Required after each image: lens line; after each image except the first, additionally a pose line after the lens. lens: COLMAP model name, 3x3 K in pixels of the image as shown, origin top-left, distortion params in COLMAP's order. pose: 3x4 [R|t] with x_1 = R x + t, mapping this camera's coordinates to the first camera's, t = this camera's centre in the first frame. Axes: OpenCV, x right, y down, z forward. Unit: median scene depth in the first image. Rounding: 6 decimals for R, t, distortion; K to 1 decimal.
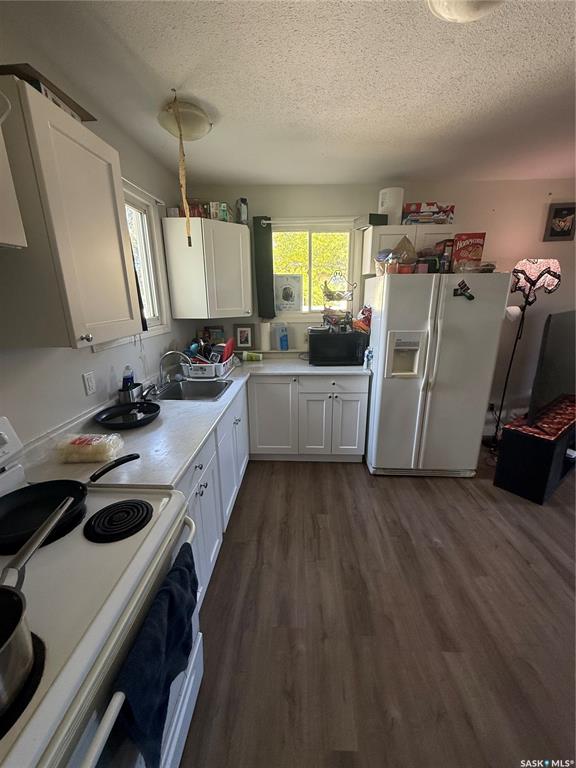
lens RADIAL K [[305.1, 0, 288.6], [0, 305.1, 382.0], [0, 0, 1]] dist [-0.000859, -0.001018]
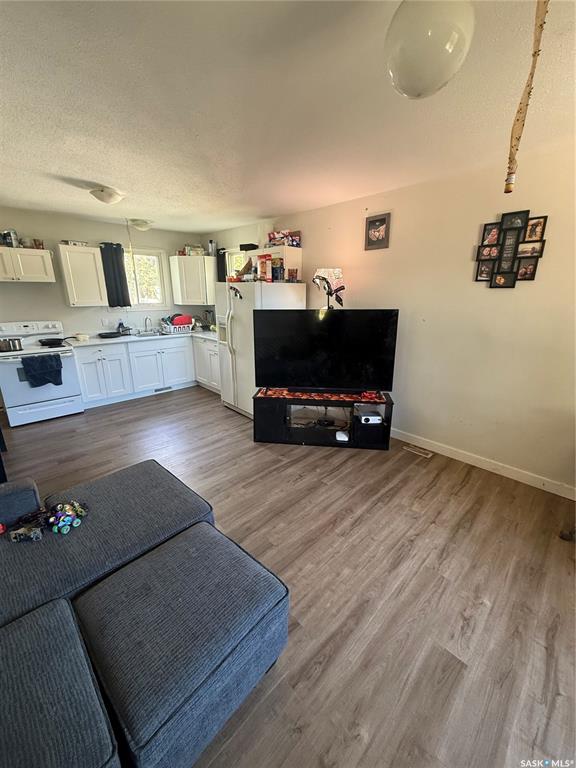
lens RADIAL K [[305.1, 0, 289.9], [0, 305.1, 378.9], [0, 0, 1]] dist [-0.000859, -0.001018]
pose [[0.727247, 0.202534, -0.655814, 1.618335], [-0.200228, 0.976515, 0.079539, -0.032406], [0.656522, 0.073468, 0.750721, 0.001547]]
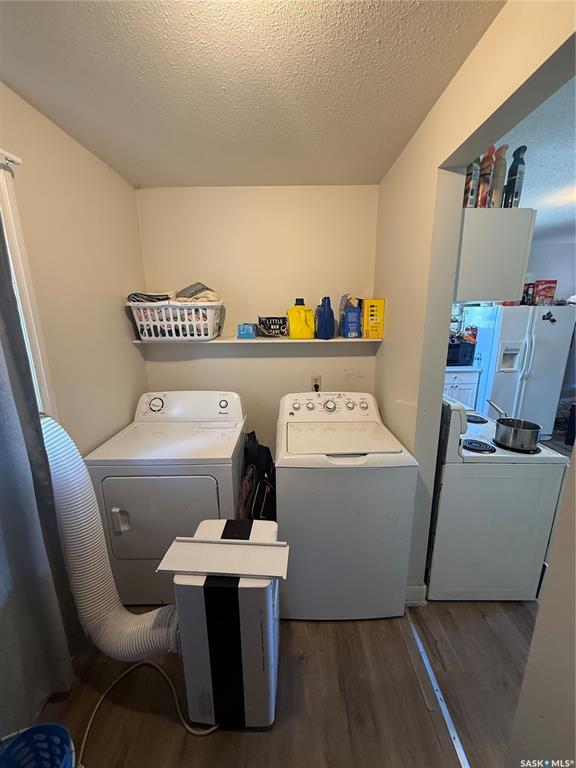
lens RADIAL K [[305.1, 0, 290.2], [0, 305.1, 382.0], [0, 0, 1]] dist [-0.000859, -0.001018]
pose [[0.999242, -0.004592, 0.038663, -0.715095], [0.006629, 0.998588, -0.052711, 0.101364], [-0.038366, 0.052927, 0.997861, -0.446168]]
